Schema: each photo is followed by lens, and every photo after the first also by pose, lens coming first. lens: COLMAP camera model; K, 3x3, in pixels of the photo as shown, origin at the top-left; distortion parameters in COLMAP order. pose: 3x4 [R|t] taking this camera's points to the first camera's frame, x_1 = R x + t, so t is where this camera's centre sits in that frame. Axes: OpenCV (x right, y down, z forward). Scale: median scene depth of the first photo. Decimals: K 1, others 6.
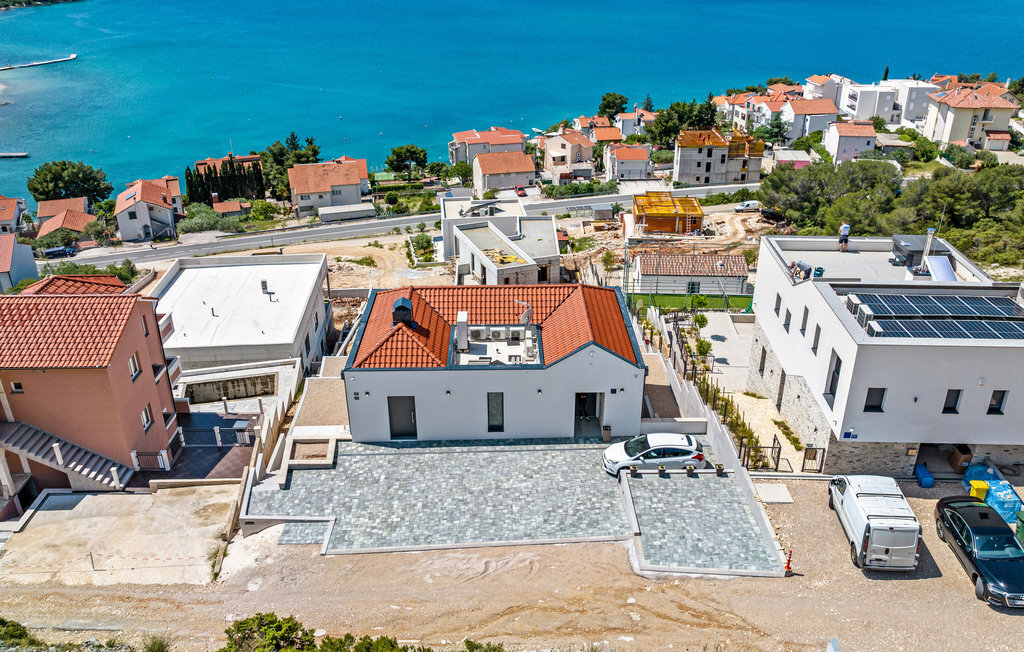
lens RADIAL K [[826.9, 0, 512.0], [0, 826.9, 326.0], [0, 0, 1]] dist [-0.010146, -0.001125]
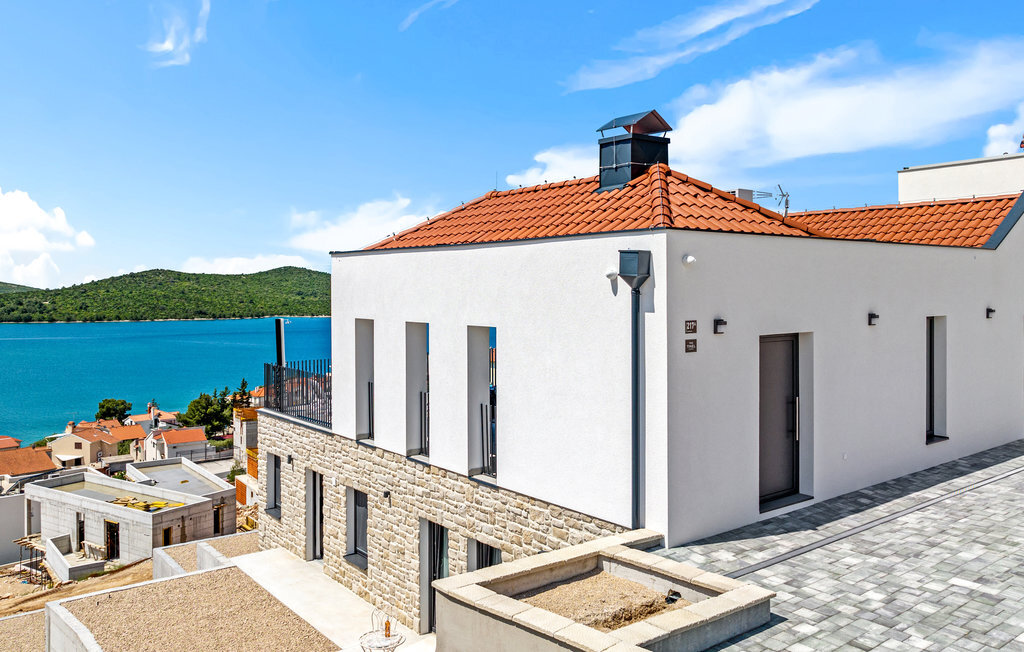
lens RADIAL K [[826.9, 0, 512.0], [0, 826.9, 326.0], [0, 0, 1]] dist [-0.010146, -0.001125]
pose [[0.796290, -0.019834, 0.604590, -0.093373], [0.261673, 0.912406, -0.314711, 0.035260], [-0.545390, 0.408806, 0.731729, 0.196504]]
